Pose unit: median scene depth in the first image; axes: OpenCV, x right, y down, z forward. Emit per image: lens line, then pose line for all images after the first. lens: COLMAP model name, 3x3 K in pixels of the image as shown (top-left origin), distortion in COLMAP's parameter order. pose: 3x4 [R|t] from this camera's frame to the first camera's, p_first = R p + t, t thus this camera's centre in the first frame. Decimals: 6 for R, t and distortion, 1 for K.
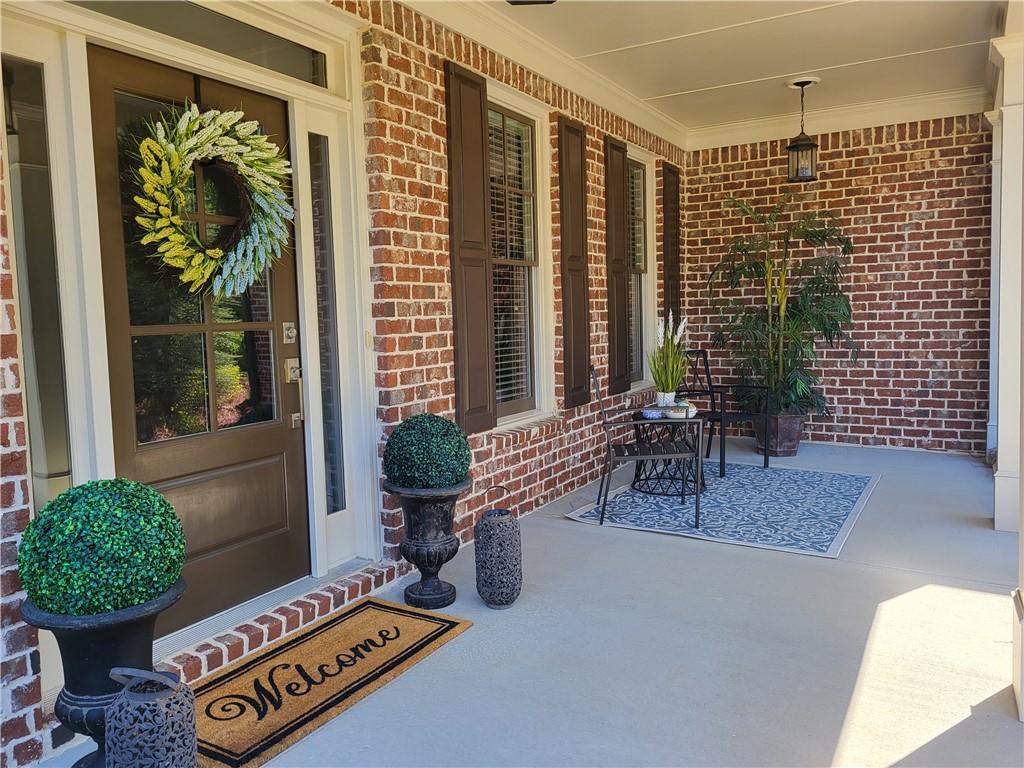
lens RADIAL K [[784.0, 0, 512.7], [0, 784.0, 367.4], [0, 0, 1]] dist [0.047834, -0.004346]
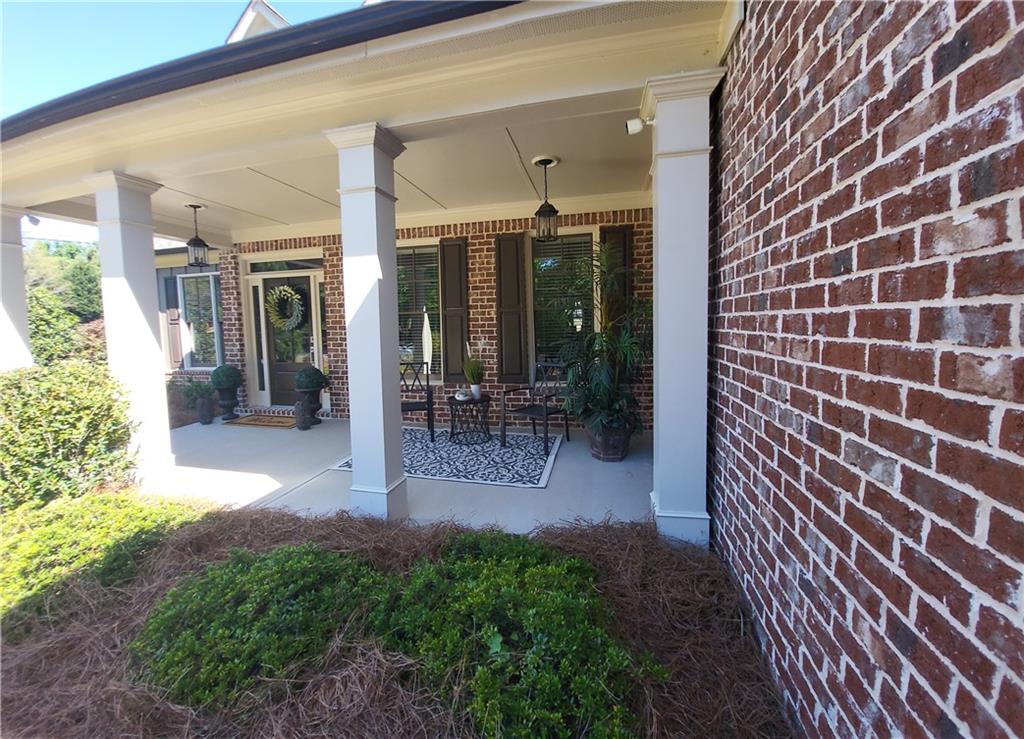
lens RADIAL K [[394.1, 0, 510.7], [0, 394.1, 354.3], [0, 0, 1]] dist [-0.023448, -0.000160]
pose [[0.278122, 0.096163, -0.955720, 1.520244], [-0.061144, 0.994731, 0.082294, -0.160671], [0.958598, 0.035549, 0.282536, 1.219164]]
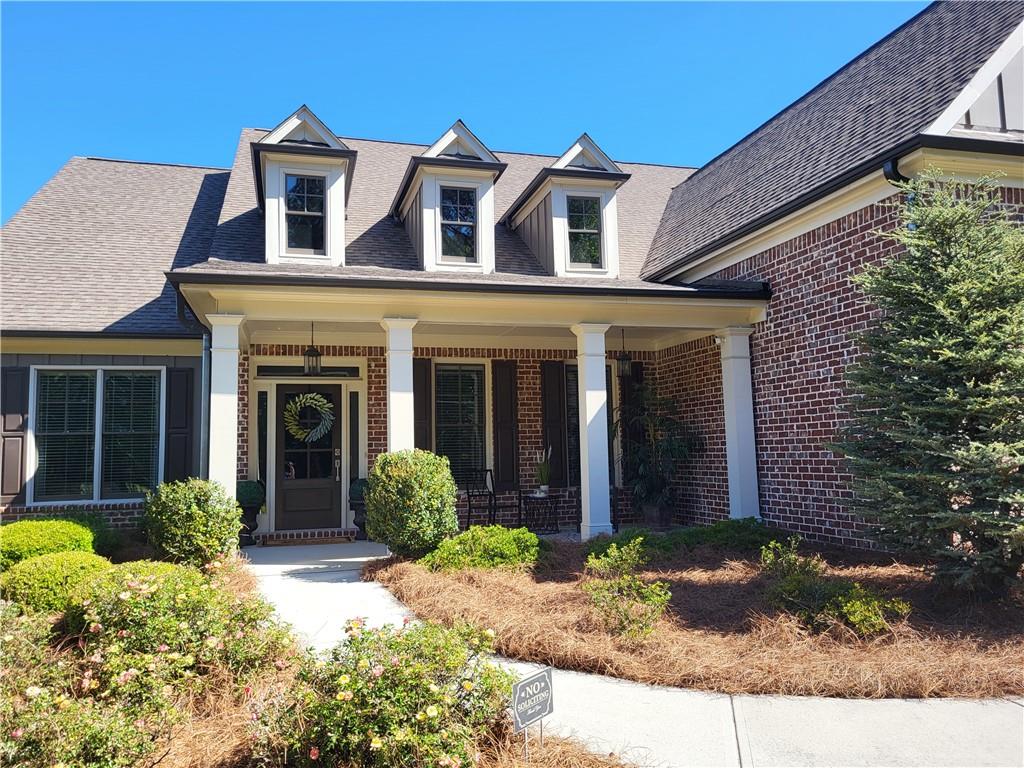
lens RADIAL K [[784.0, 0, 512.7], [0, 784.0, 367.4], [0, 0, 1]] dist [0.047834, -0.004346]
pose [[0.713062, -0.065659, -0.698020, 2.329016], [-0.051538, 0.988002, -0.145585, 0.043544], [0.699204, 0.139786, 0.701123, -0.781987]]
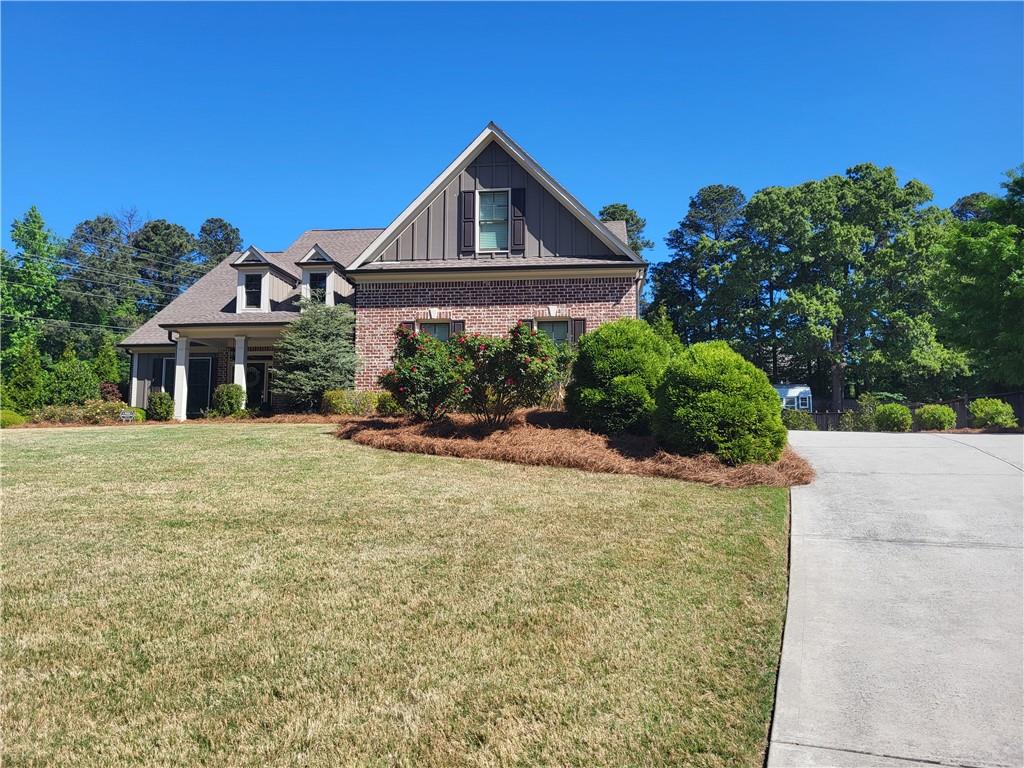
lens RADIAL K [[784.0, 0, 512.7], [0, 784.0, 367.4], [0, 0, 1]] dist [0.047834, -0.004346]
pose [[0.421456, -0.072217, -0.903969, 7.050780], [-0.078504, 0.990177, -0.115705, 0.377712], [0.903444, 0.119730, 0.411647, 0.024016]]
